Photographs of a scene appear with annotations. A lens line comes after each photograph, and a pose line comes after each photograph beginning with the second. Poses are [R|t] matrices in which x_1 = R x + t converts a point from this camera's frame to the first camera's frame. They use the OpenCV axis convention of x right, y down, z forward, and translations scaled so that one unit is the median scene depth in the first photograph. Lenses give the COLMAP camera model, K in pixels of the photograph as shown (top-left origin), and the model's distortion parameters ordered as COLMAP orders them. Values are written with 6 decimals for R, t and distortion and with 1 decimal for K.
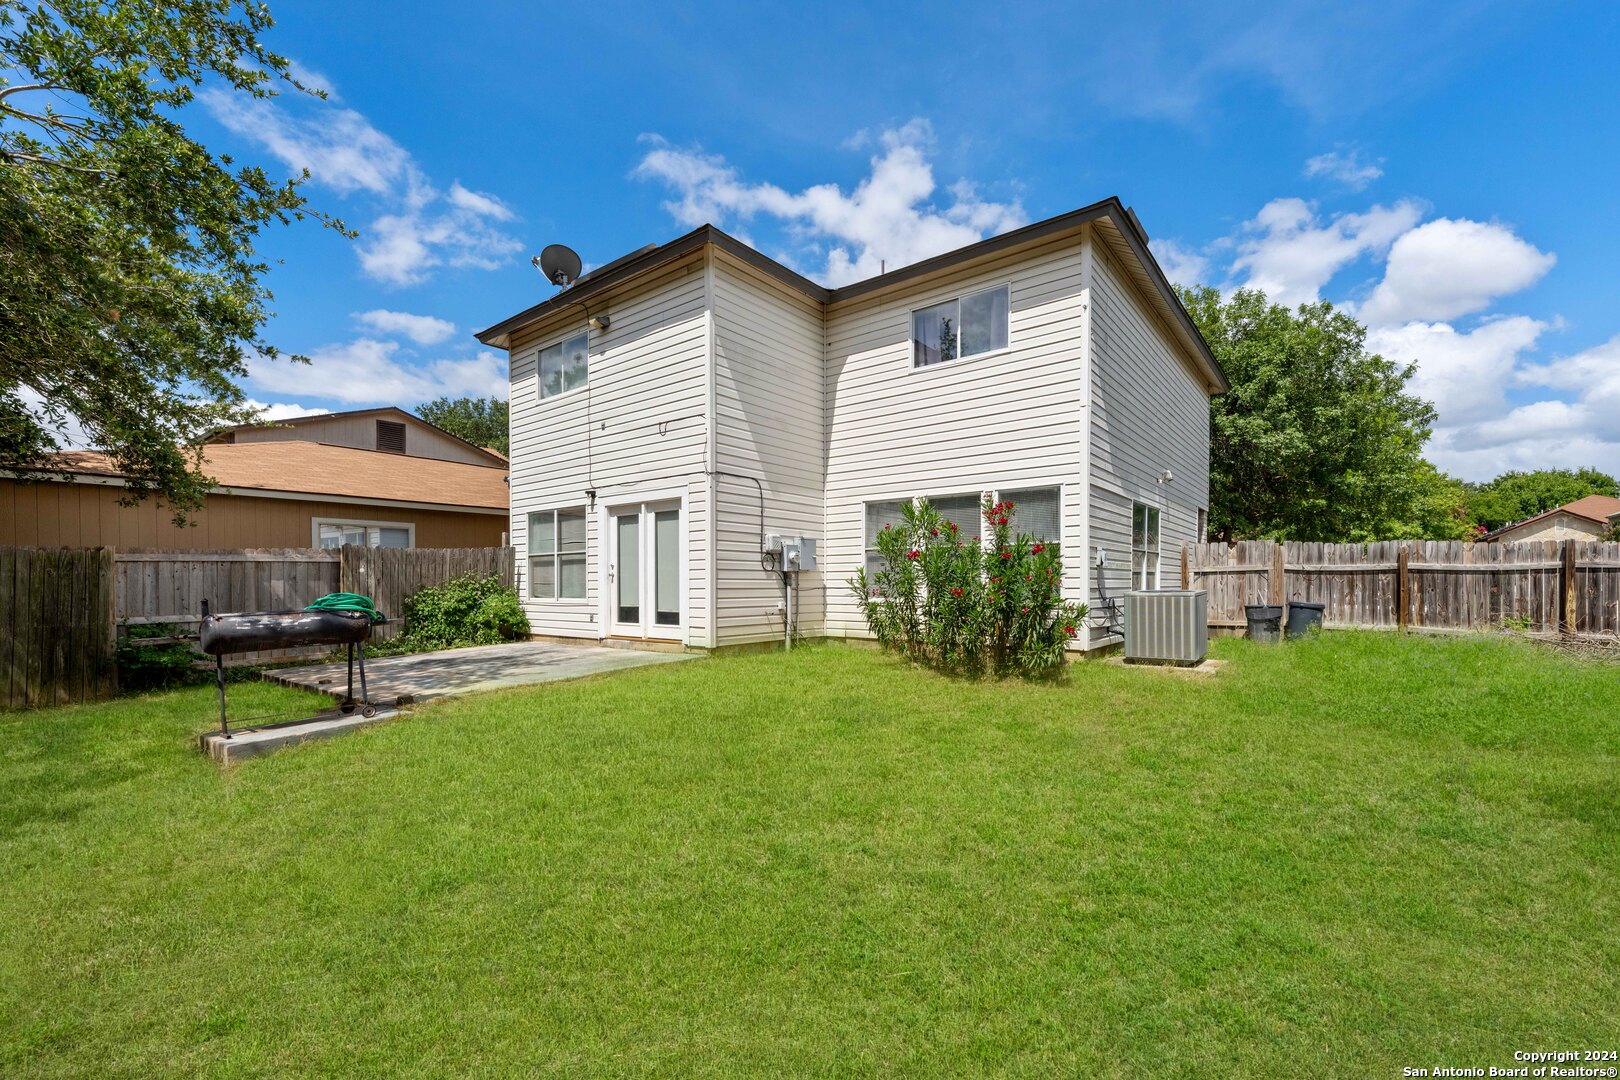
lens RADIAL K [[649.7, 0, 857.1], [0, 649.7, 588.5], [0, 0, 1]] dist [-0.007760, -0.000622]
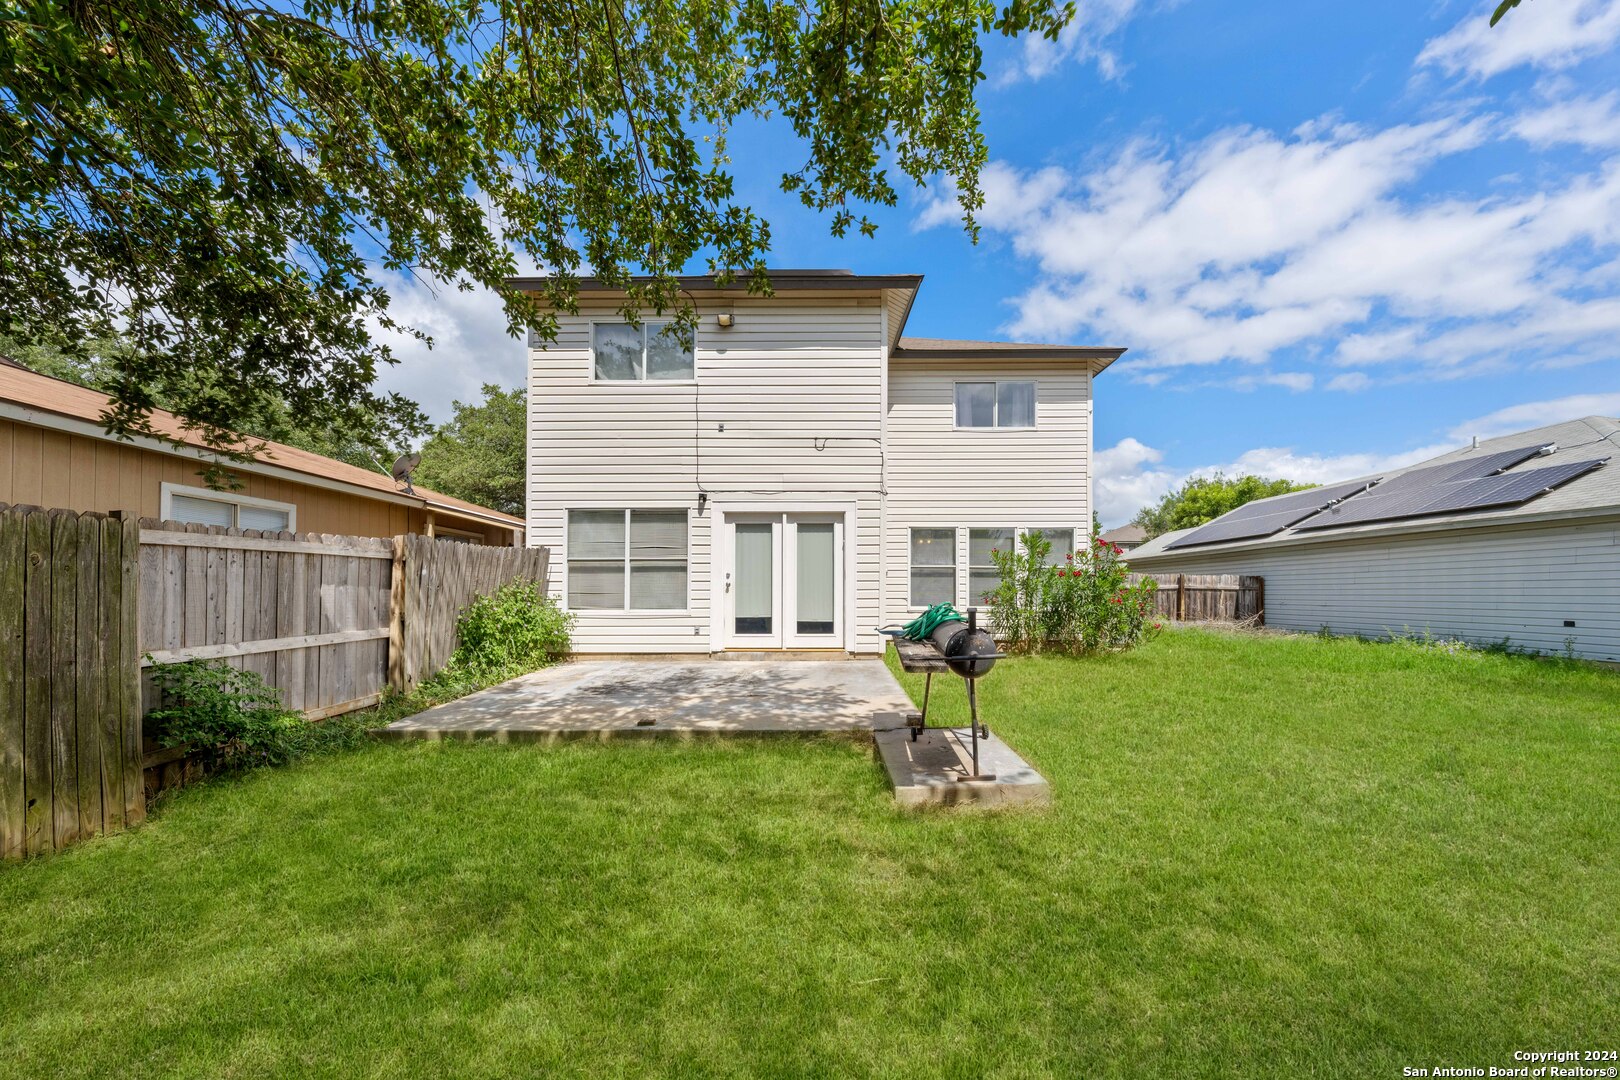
lens RADIAL K [[574.4, 0, 786.6], [0, 574.4, 584.4], [0, 0, 1]] dist [-0.002974, -0.000139]
pose [[0.816144, 0.015130, 0.577650, -0.832432], [0.001547, 0.999596, -0.028367, 0.003444], [-0.577846, 0.024045, 0.815792, 0.276257]]
